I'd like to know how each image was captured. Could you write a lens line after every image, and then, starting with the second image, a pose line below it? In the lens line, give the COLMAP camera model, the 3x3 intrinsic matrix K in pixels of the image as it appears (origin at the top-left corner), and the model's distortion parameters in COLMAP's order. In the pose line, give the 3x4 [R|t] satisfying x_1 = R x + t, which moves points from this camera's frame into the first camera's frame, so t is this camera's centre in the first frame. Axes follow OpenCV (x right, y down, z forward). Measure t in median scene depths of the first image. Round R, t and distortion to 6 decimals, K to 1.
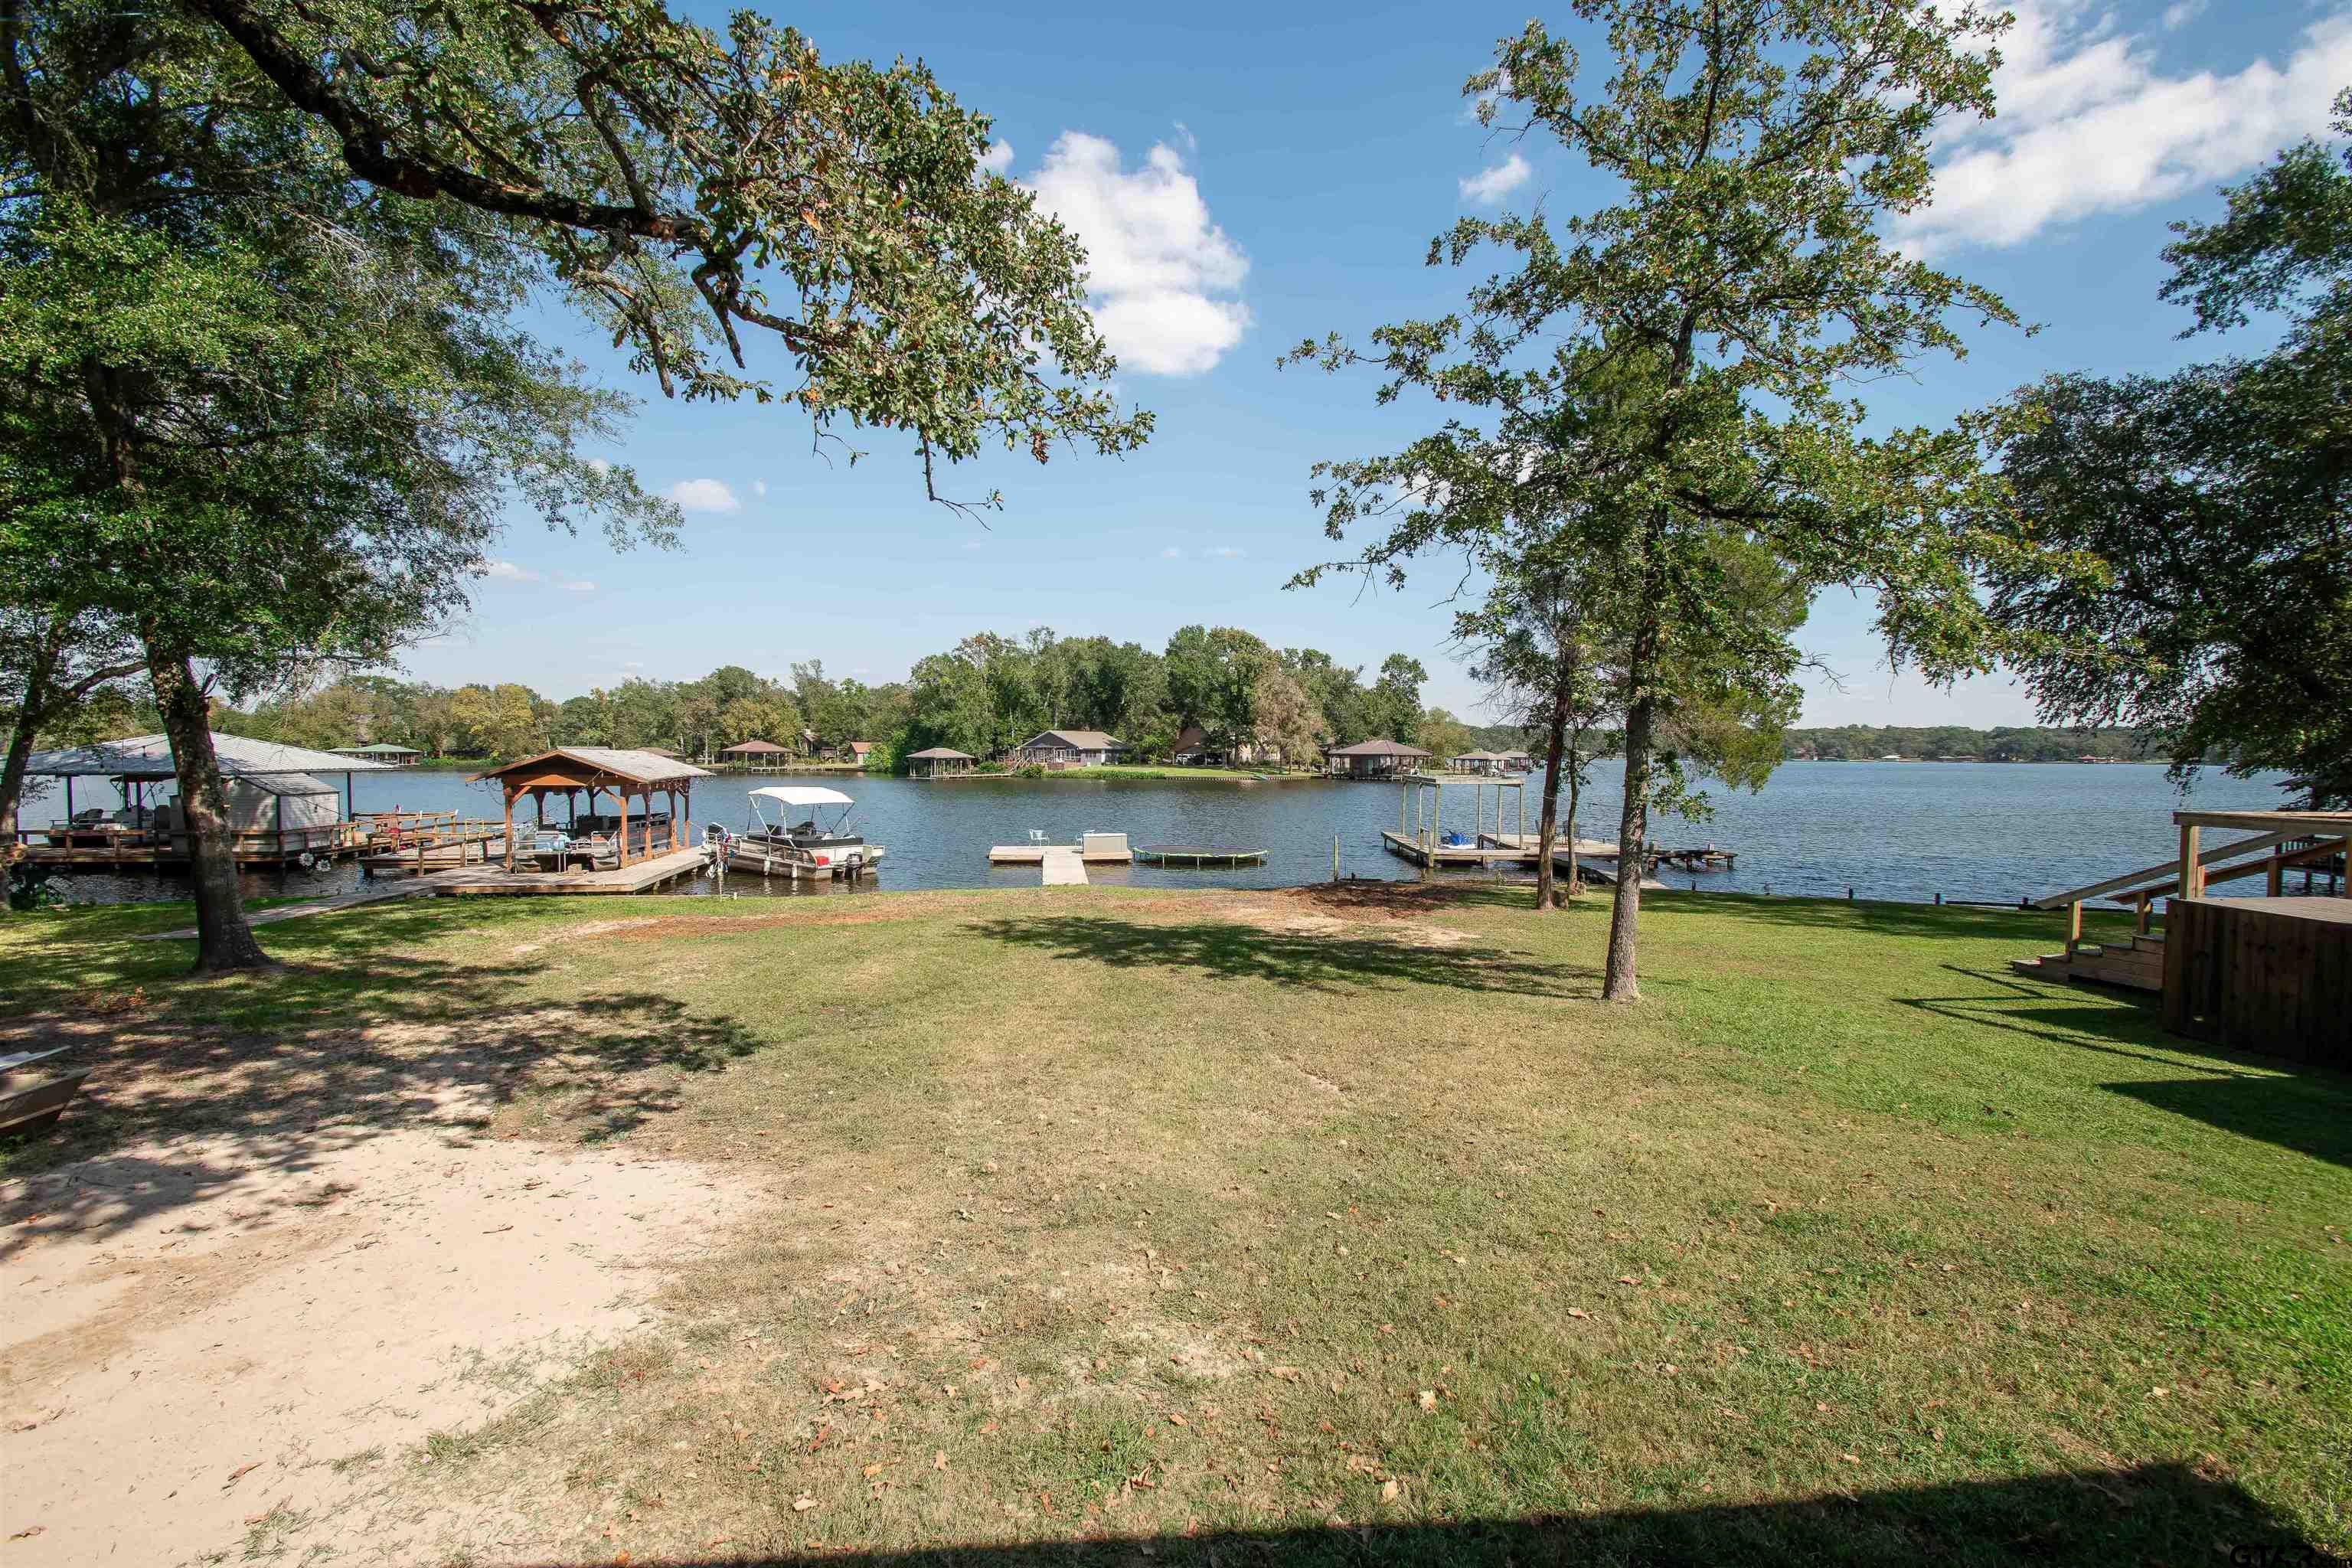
lens RADIAL K [[1110.9, 0, 1182.2], [0, 1110.9, 785.4], [0, 0, 1]] dist [0.007684, -0.015538]
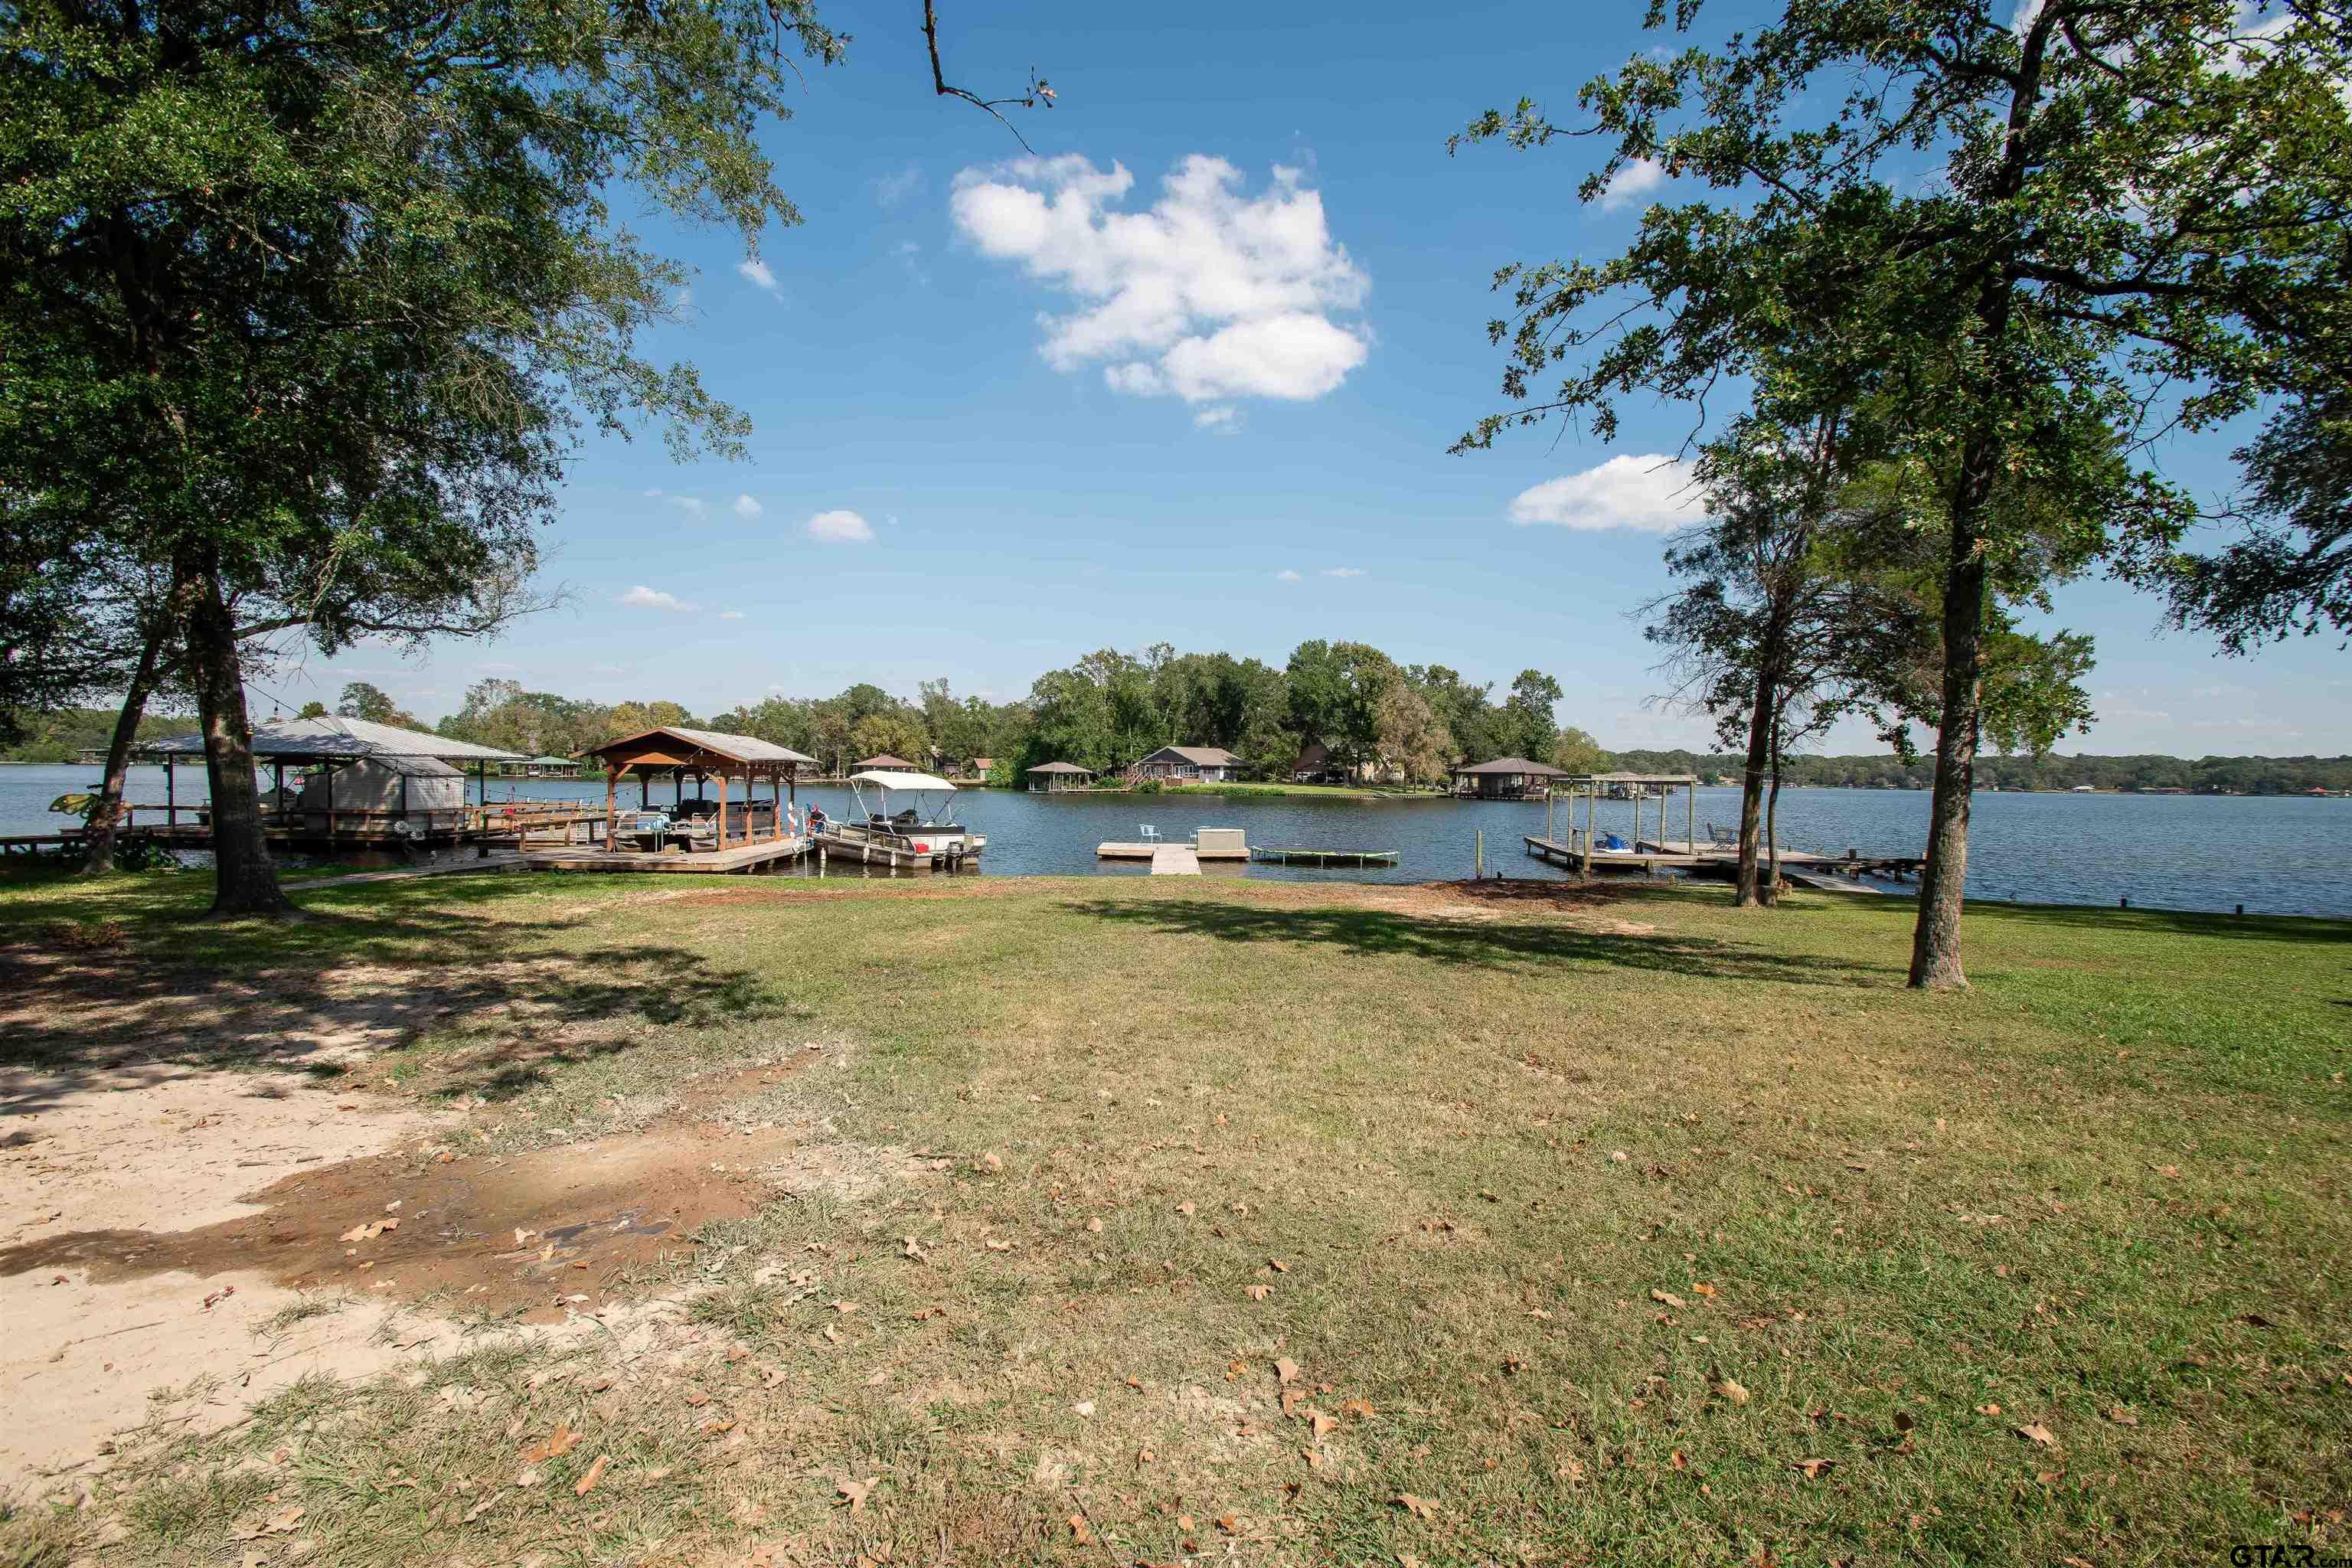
lens RADIAL K [[1110.9, 0, 1169.8], [0, 1110.9, 782.1], [0, 0, 1]] dist [0.007684, -0.015538]
pose [[0.992999, 0.012880, -0.117419, -0.004932], [-0.015738, 0.999601, -0.023443, 0.039788], [0.117070, 0.025127, 0.992806, 0.109442]]
